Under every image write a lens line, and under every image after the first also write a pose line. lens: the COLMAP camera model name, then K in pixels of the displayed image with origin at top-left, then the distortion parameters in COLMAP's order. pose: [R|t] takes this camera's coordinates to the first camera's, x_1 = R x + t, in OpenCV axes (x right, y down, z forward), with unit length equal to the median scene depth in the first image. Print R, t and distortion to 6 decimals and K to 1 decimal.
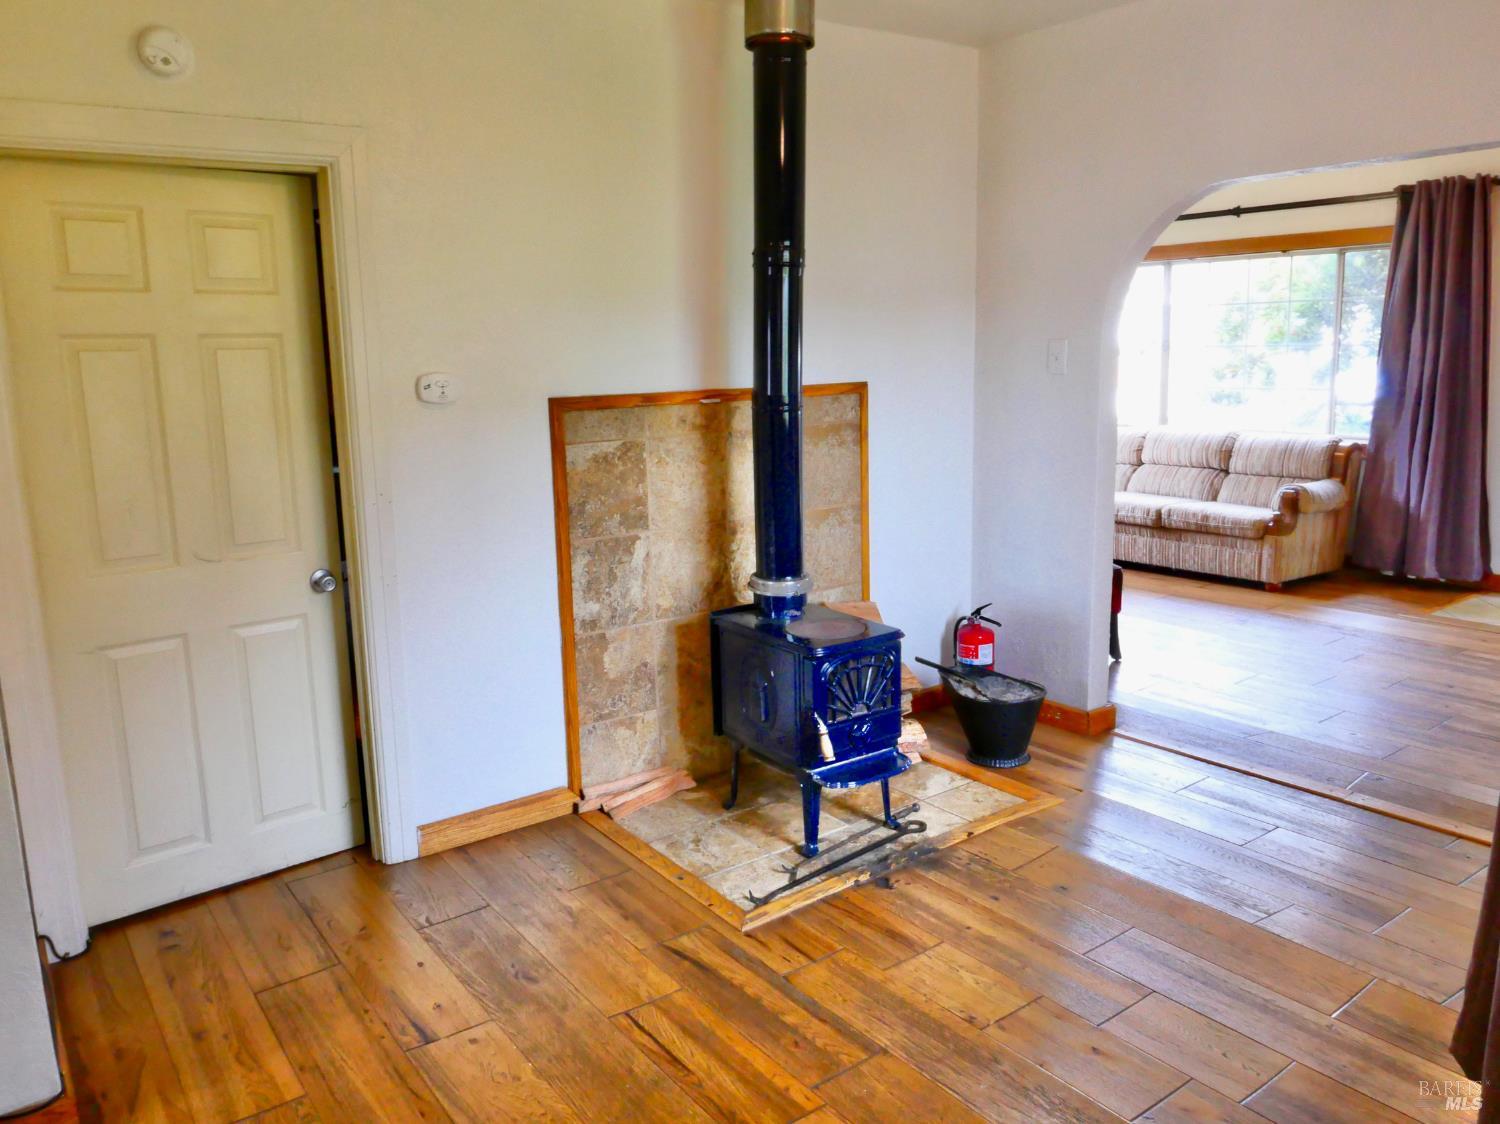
lens RADIAL K [[1129.7, 0, 777.8], [0, 1129.7, 562.1], [0, 0, 1]] dist [-0.003382, 0.000524]
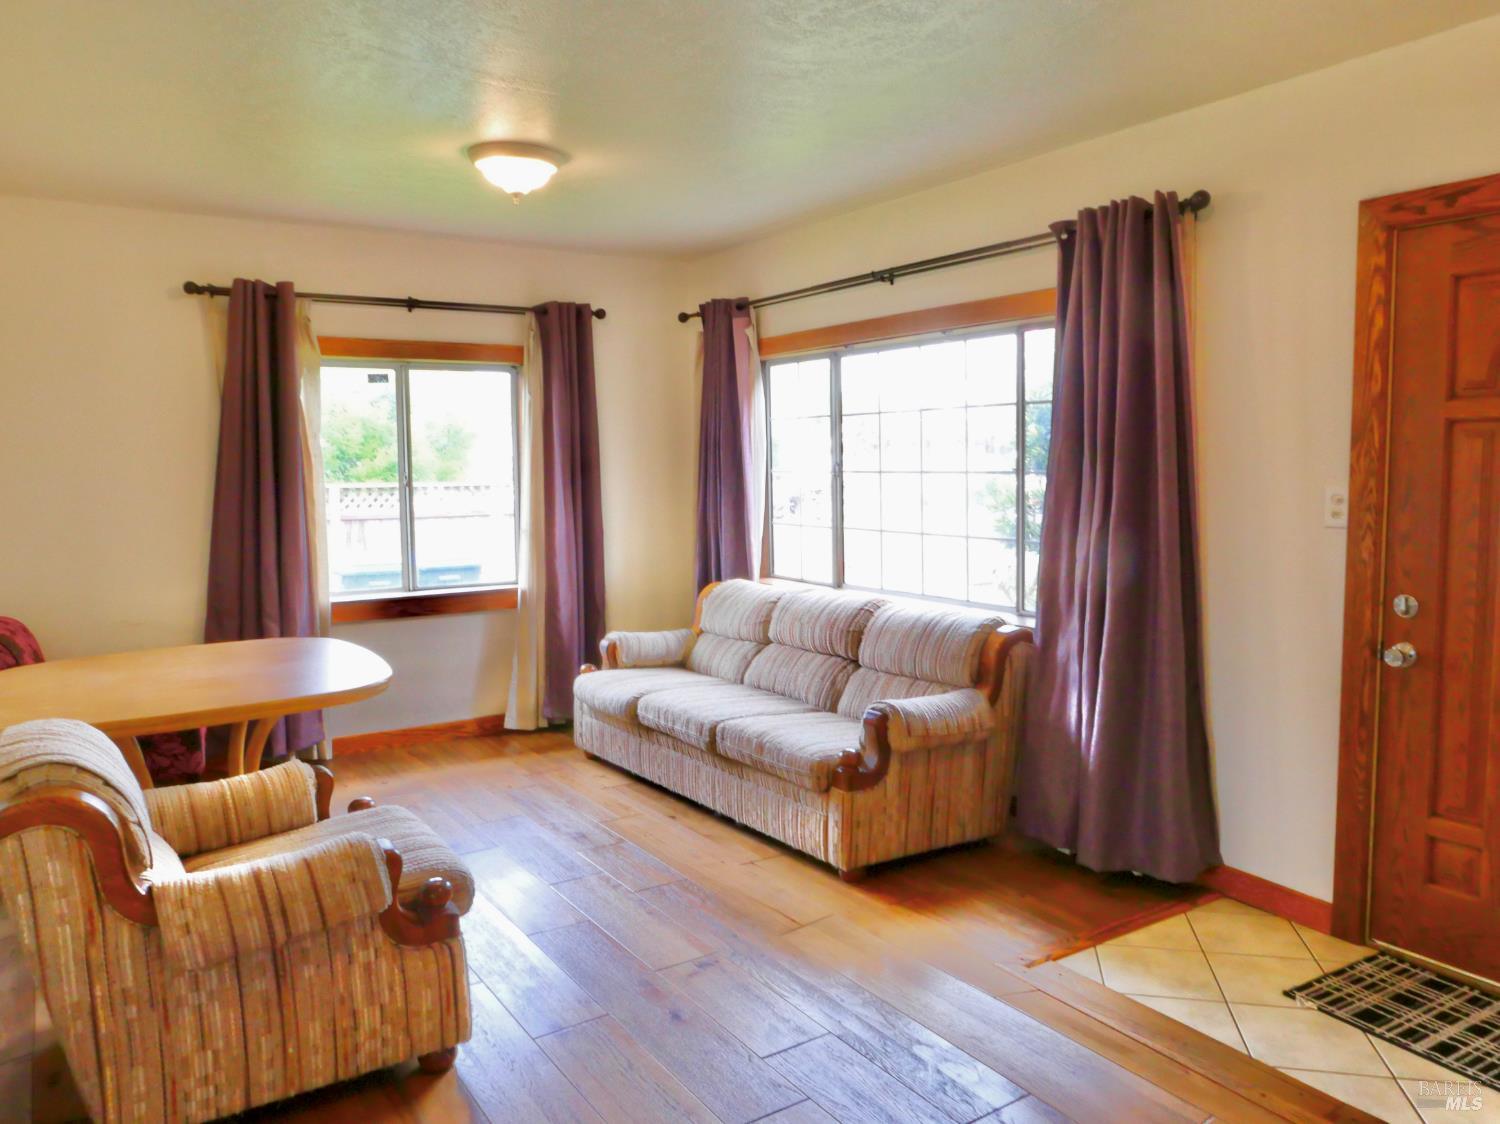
lens RADIAL K [[1111.2, 0, 754.8], [0, 1111.2, 551.4], [0, 0, 1]] dist [0.004215, 0.001933]
pose [[0.997091, 0.014690, -0.074794, 0.745452], [-0.022619, 0.994078, -0.106292, -0.144395], [0.072790, 0.107675, 0.991518, 0.690591]]
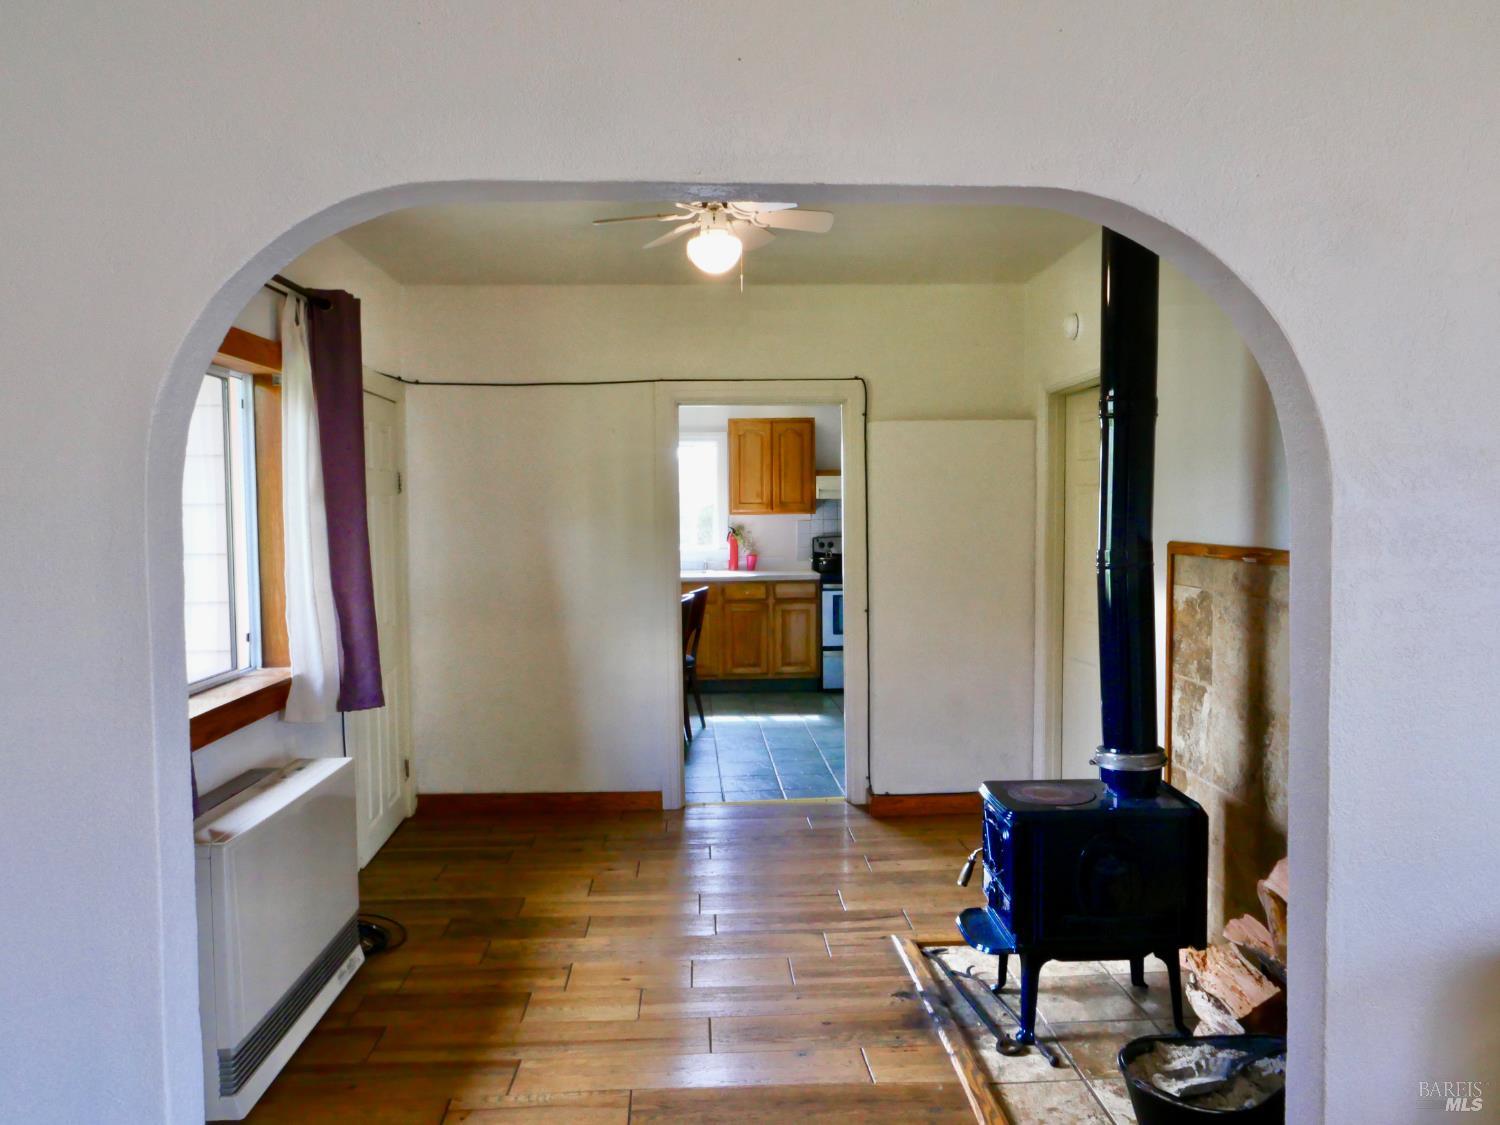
lens RADIAL K [[1097.7, 0, 744.5], [0, 1097.7, 551.2], [0, 0, 1]] dist [-0.073624, 0.047428]
pose [[-0.565729, 0.061372, -0.822304, 0.853007], [-0.136695, 0.976449, 0.166920, -0.237761], [0.813182, 0.206836, -0.544017, 1.147788]]
